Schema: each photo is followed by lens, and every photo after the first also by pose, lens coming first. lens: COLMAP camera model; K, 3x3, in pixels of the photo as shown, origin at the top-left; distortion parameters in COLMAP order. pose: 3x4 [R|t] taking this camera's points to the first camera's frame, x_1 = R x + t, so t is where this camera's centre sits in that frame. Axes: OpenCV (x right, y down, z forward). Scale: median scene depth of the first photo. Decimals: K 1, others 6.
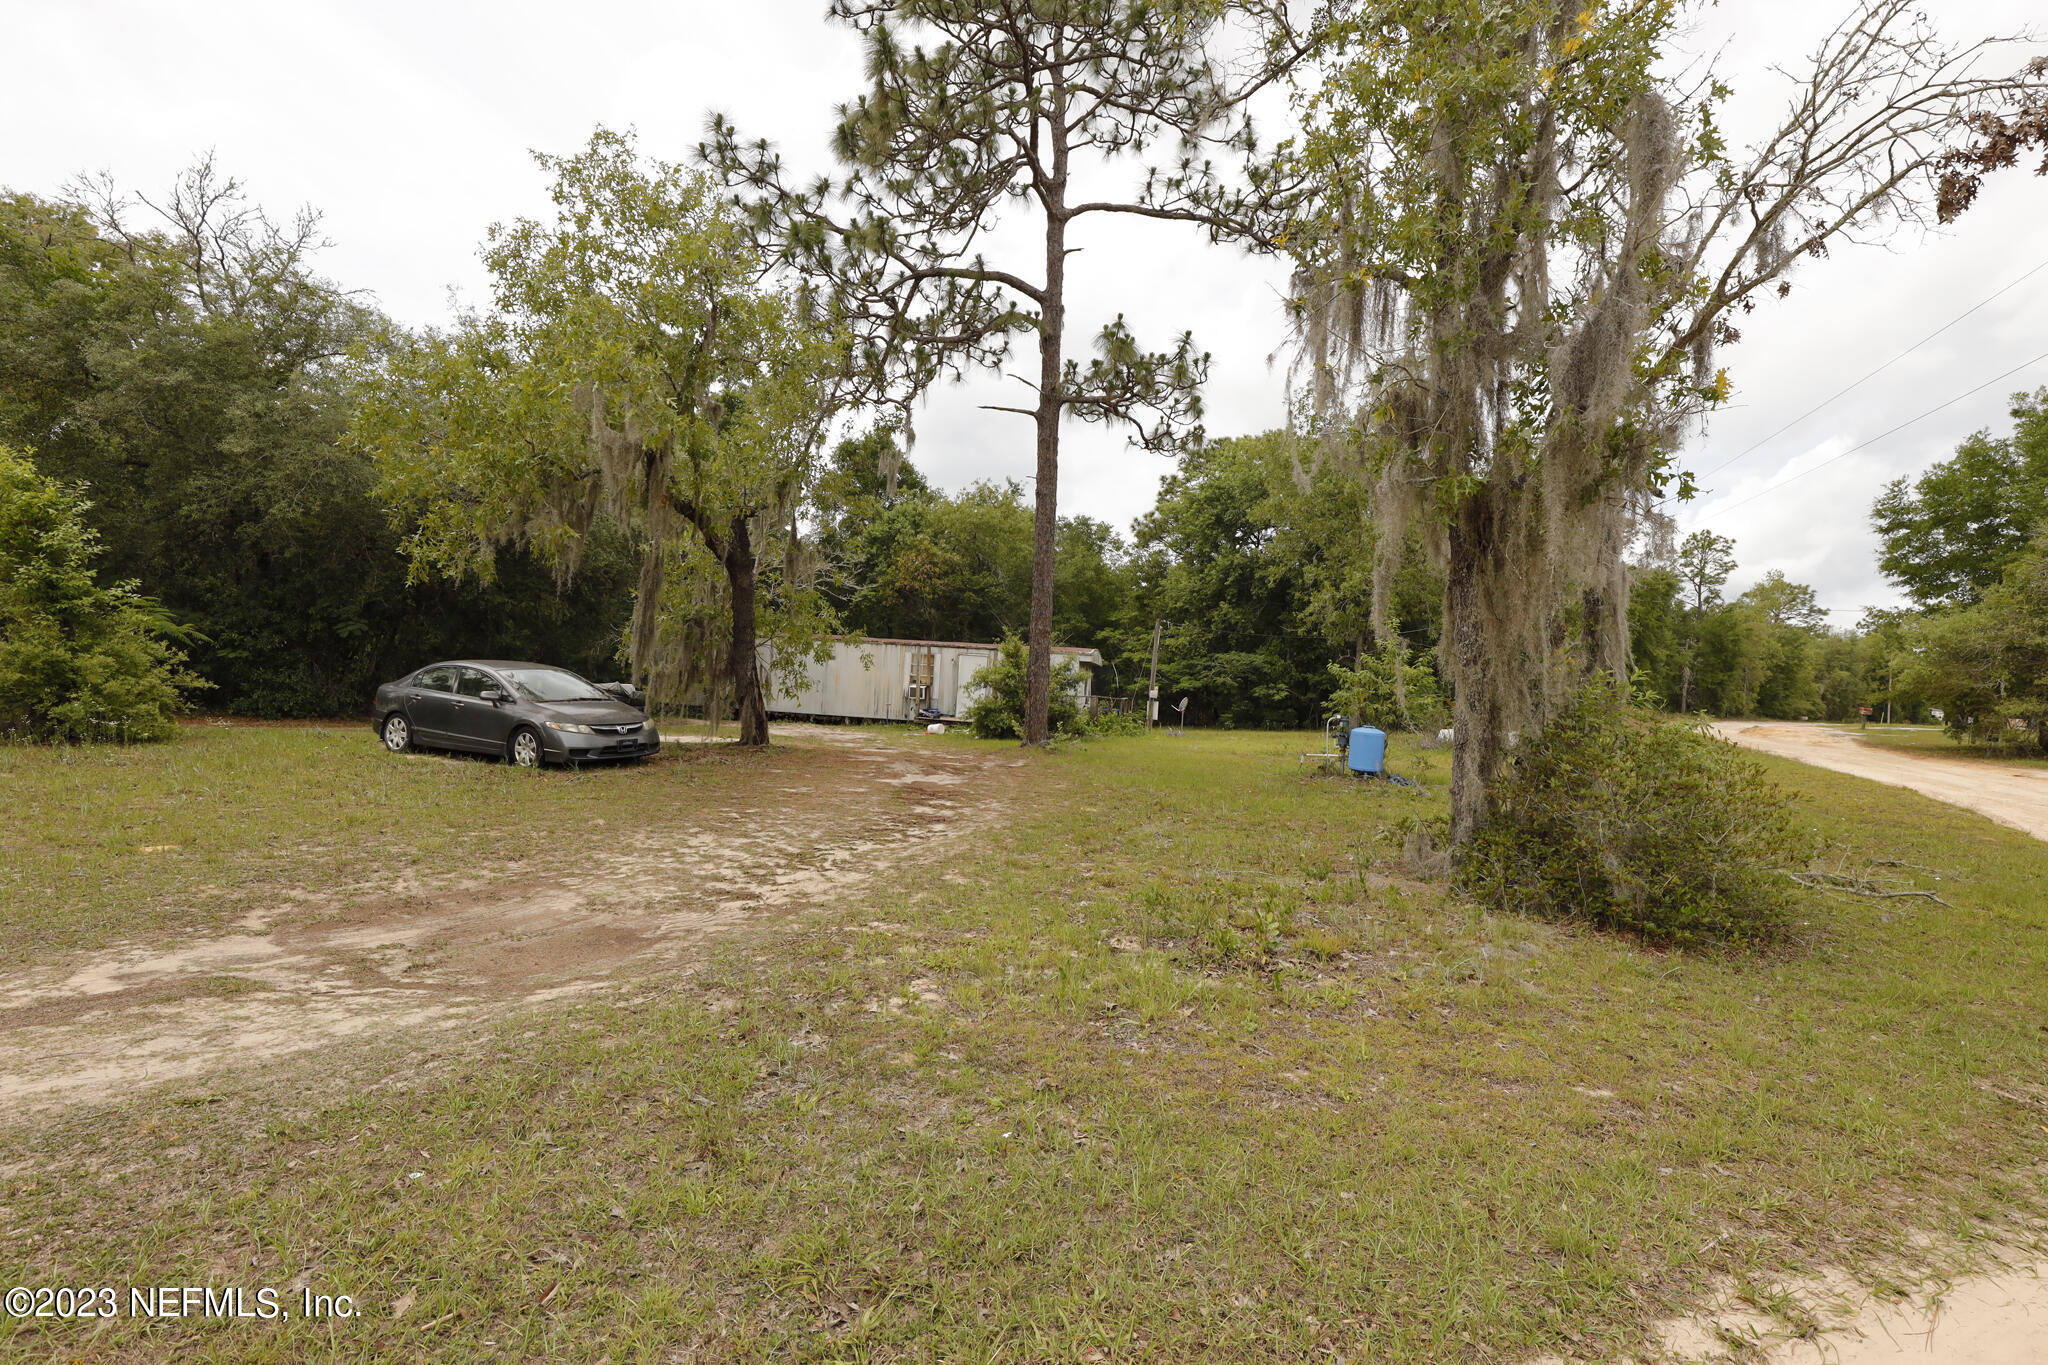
lens RADIAL K [[940.0, 0, 1018.0], [0, 940.0, 702.3], [0, 0, 1]] dist [0.020461, -0.002201]
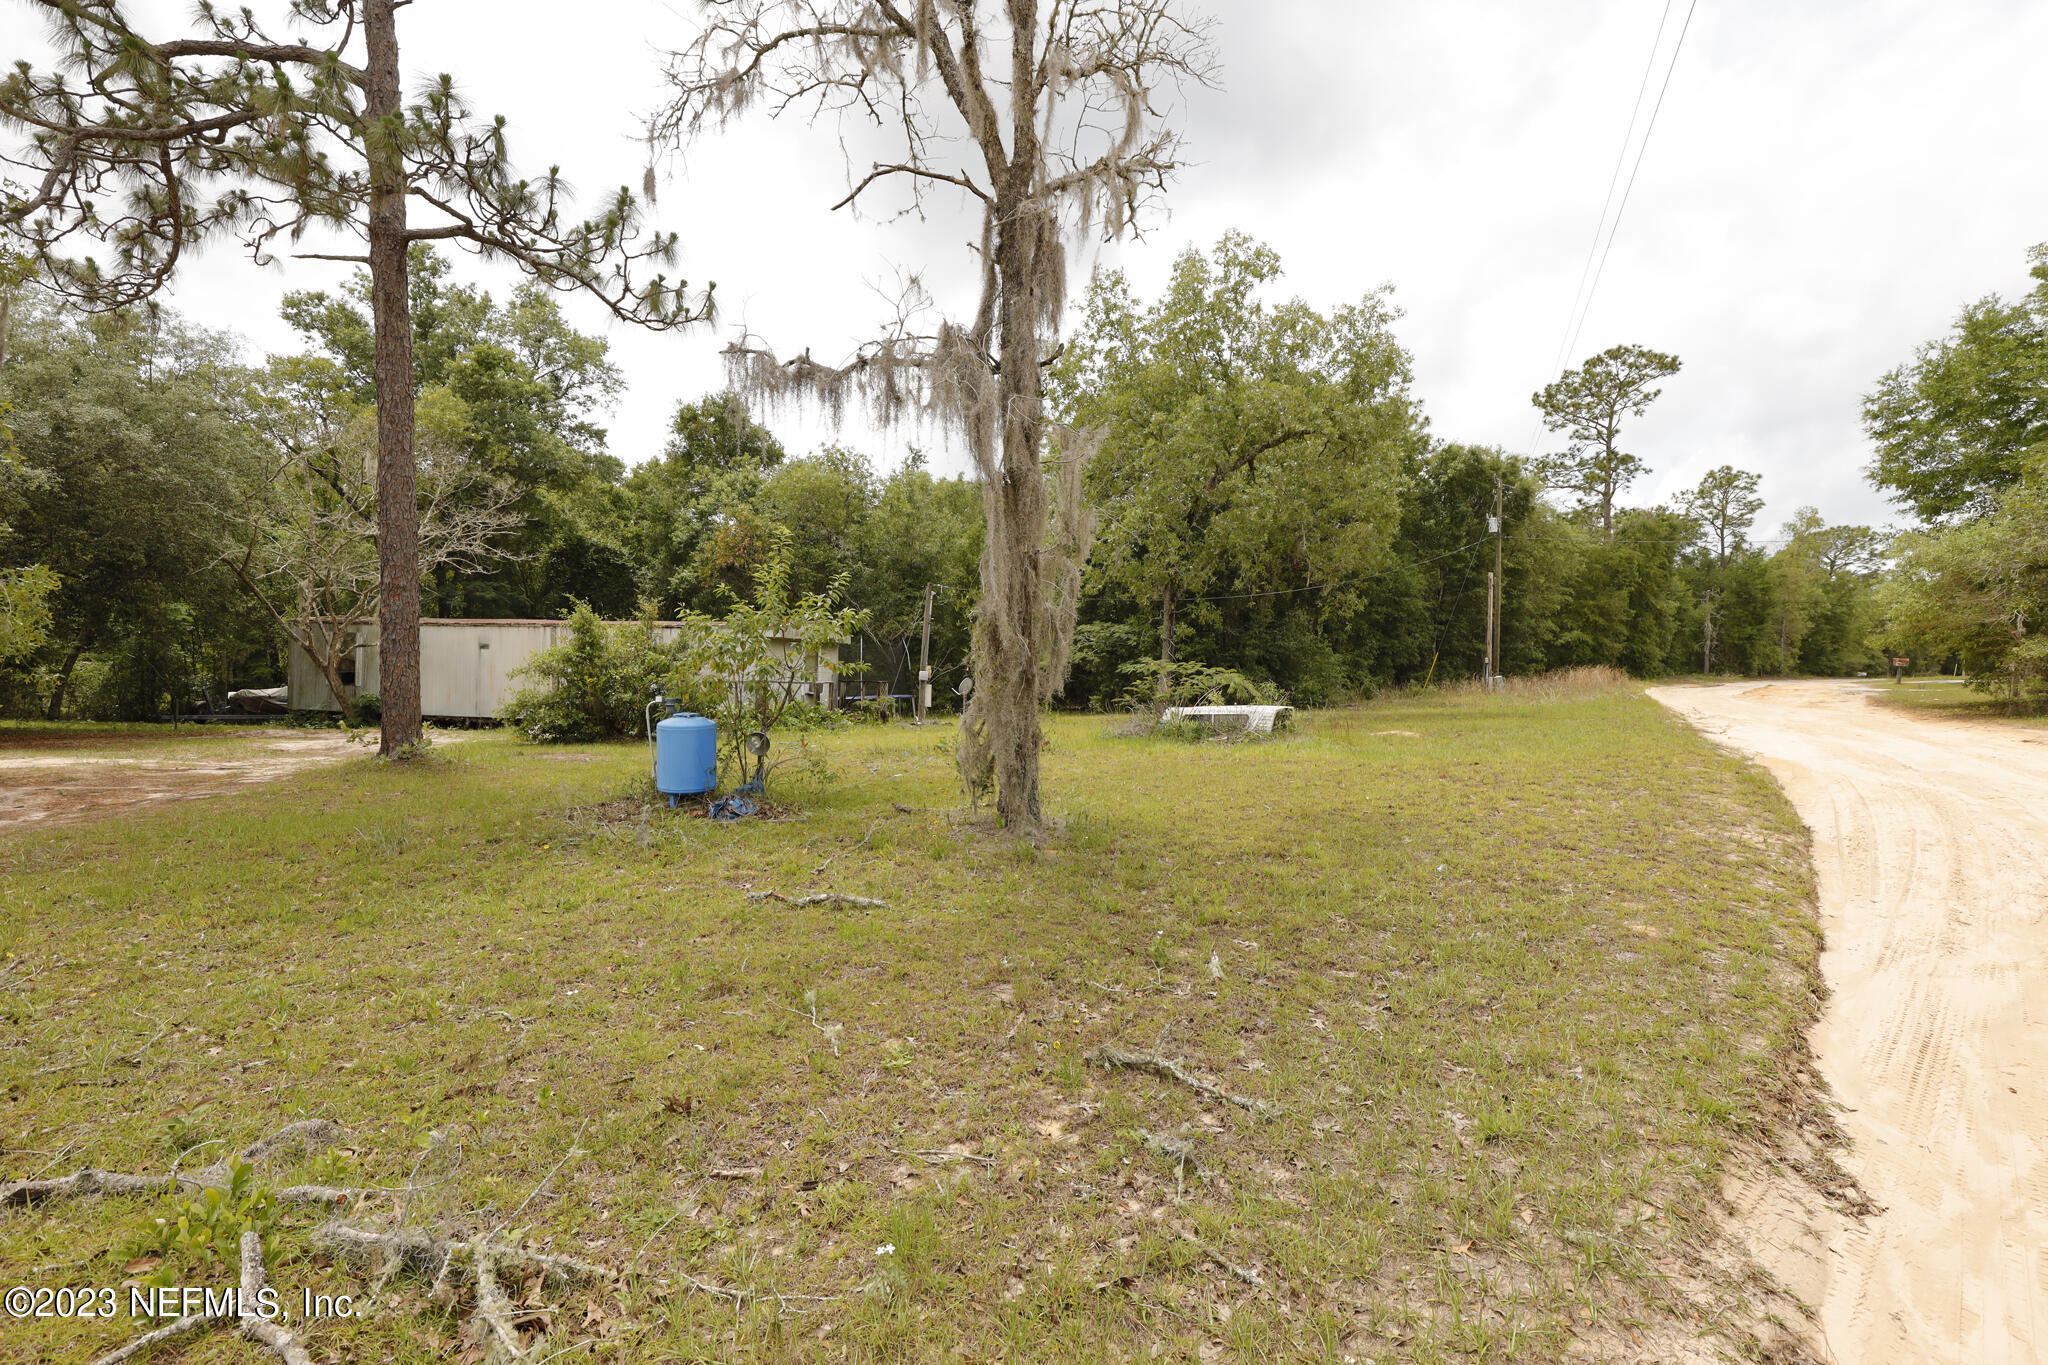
lens RADIAL K [[940.0, 0, 1026.1], [0, 940.0, 669.4], [0, 0, 1]] dist [0.020461, -0.002201]
pose [[0.997514, -0.041147, -0.057216, 0.215184], [0.039748, 0.998887, -0.025382, 0.007756], [0.058196, 0.023045, 0.998039, 0.153101]]
